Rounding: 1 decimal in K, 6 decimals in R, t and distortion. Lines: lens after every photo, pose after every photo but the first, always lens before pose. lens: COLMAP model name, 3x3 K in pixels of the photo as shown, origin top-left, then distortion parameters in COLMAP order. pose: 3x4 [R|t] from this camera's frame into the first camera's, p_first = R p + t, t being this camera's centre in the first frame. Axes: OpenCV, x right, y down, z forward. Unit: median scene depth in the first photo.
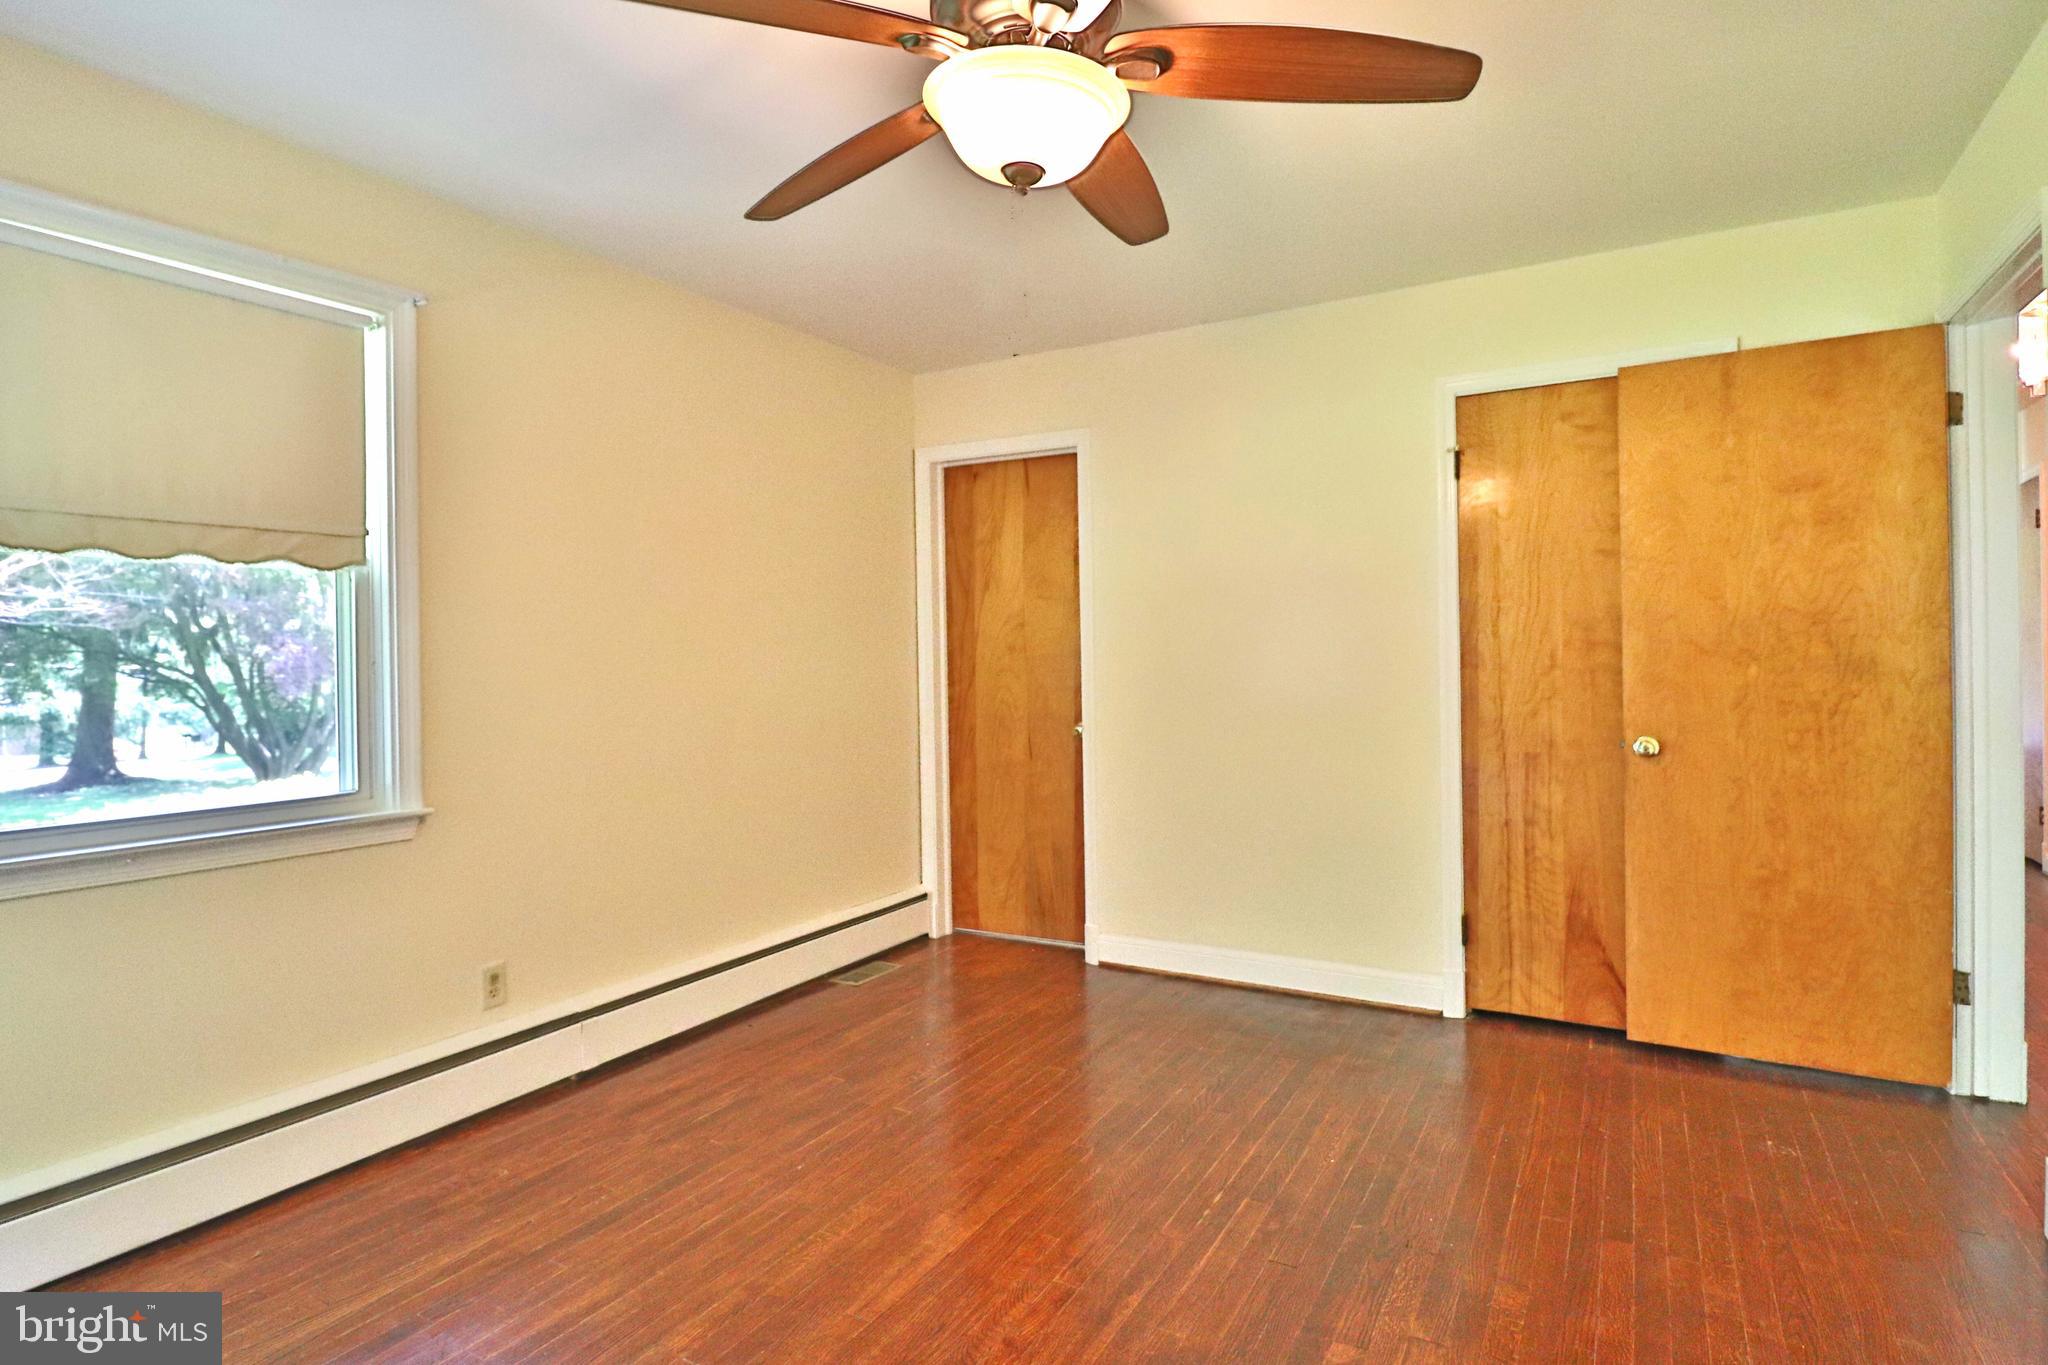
lens RADIAL K [[1056.7, 0, 1019.7], [0, 1056.7, 684.4], [0, 0, 1]] dist [-0.004241, -0.007808]
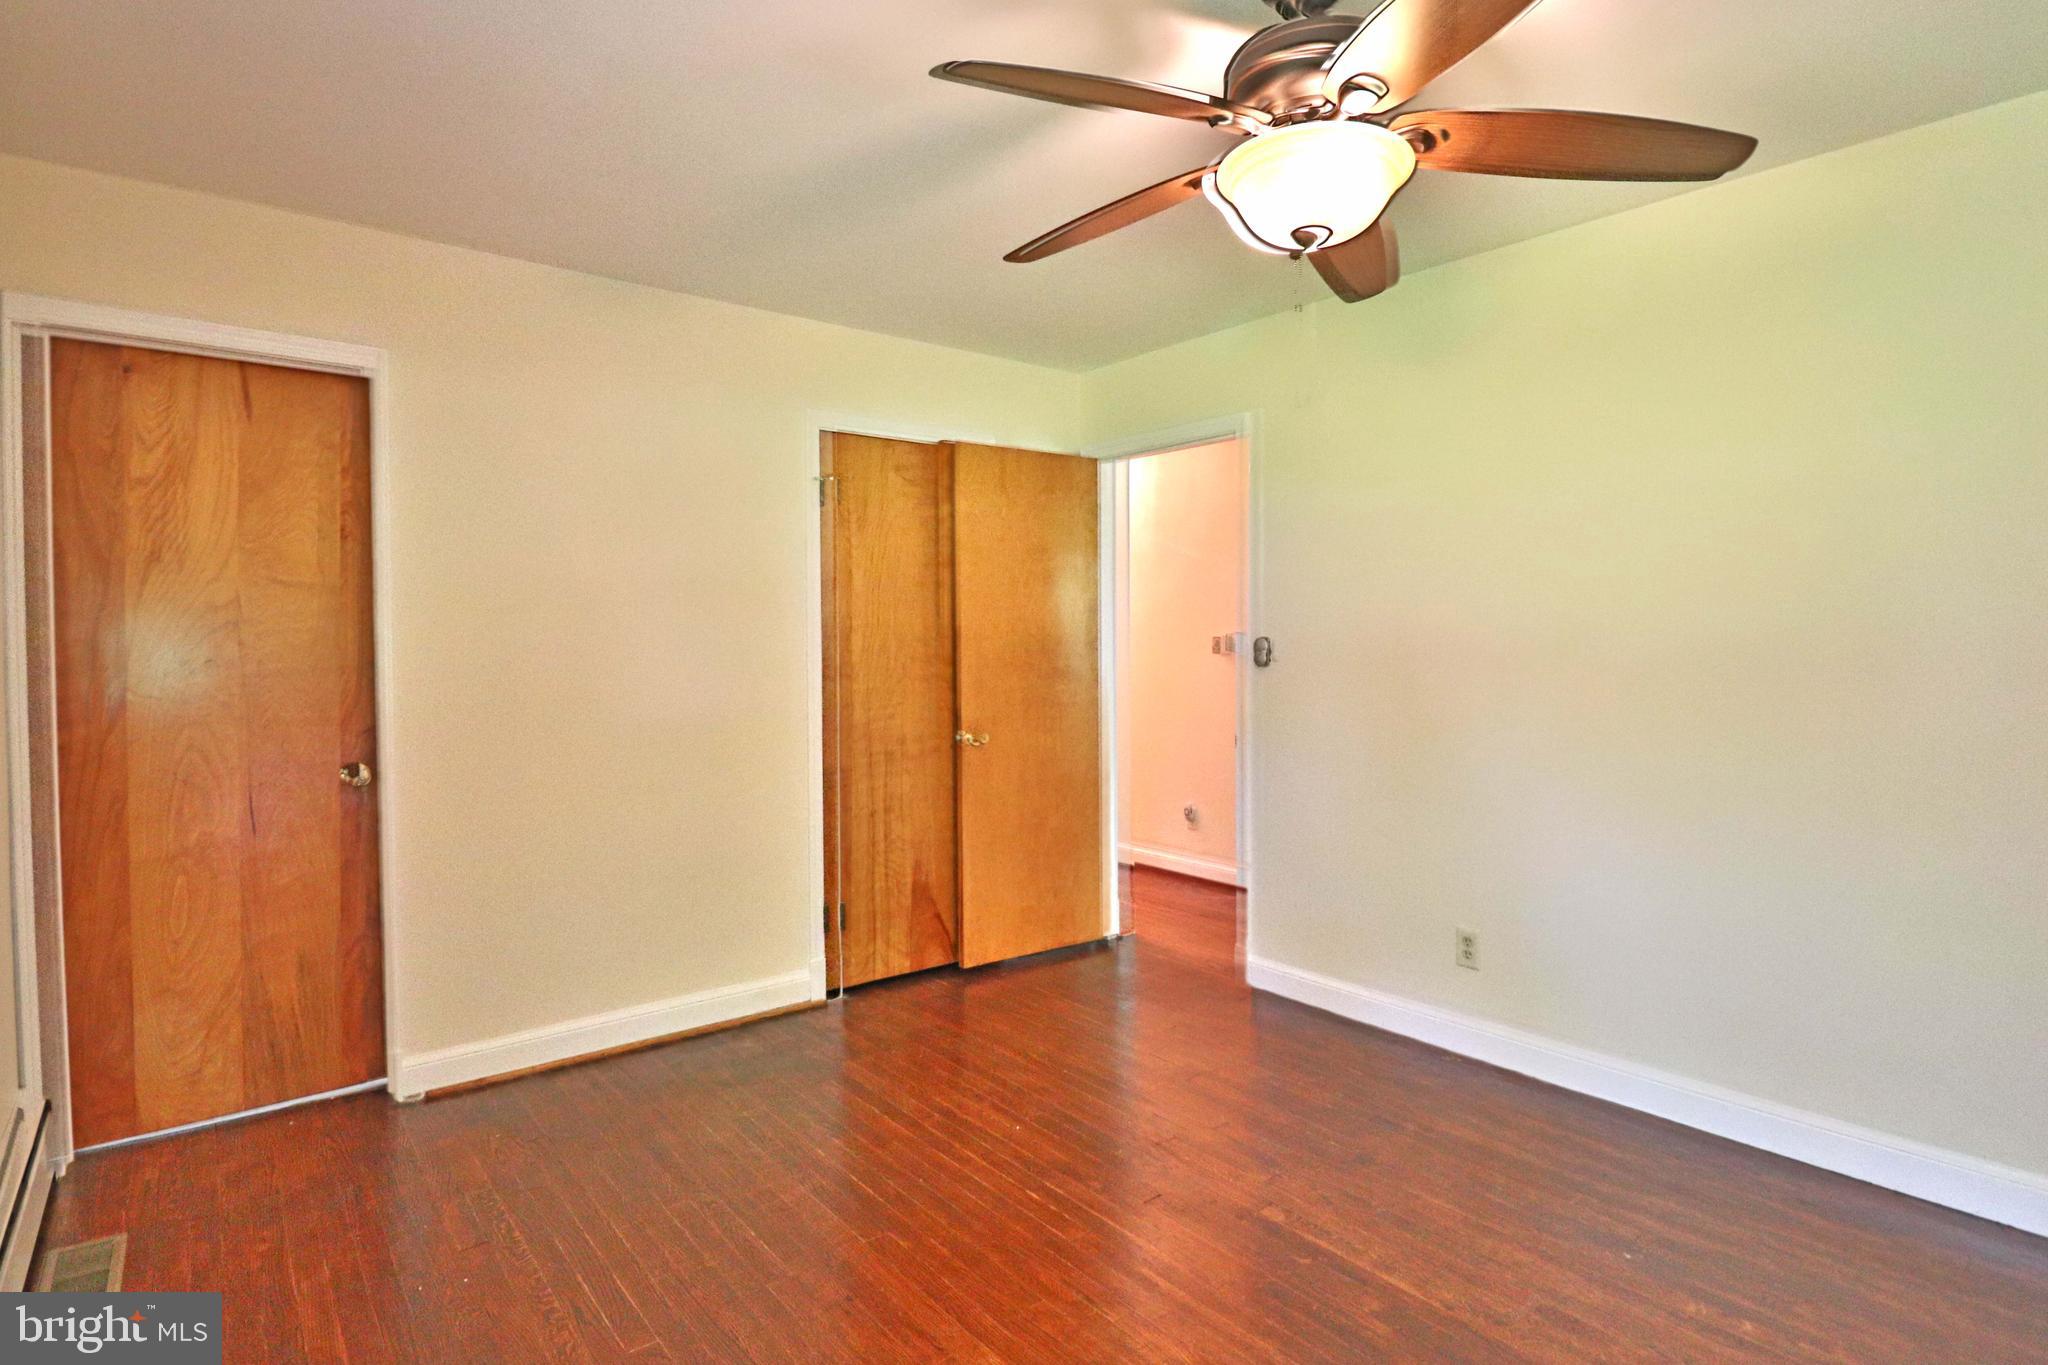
lens RADIAL K [[1056.7, 0, 1016.1], [0, 1056.7, 673.1], [0, 0, 1]] dist [-0.004241, -0.007808]
pose [[0.363287, -0.015046, 0.931556, -0.529933], [0.024812, 0.999671, 0.006470, -0.024320], [-0.931347, 0.020763, 0.363541, 0.425228]]
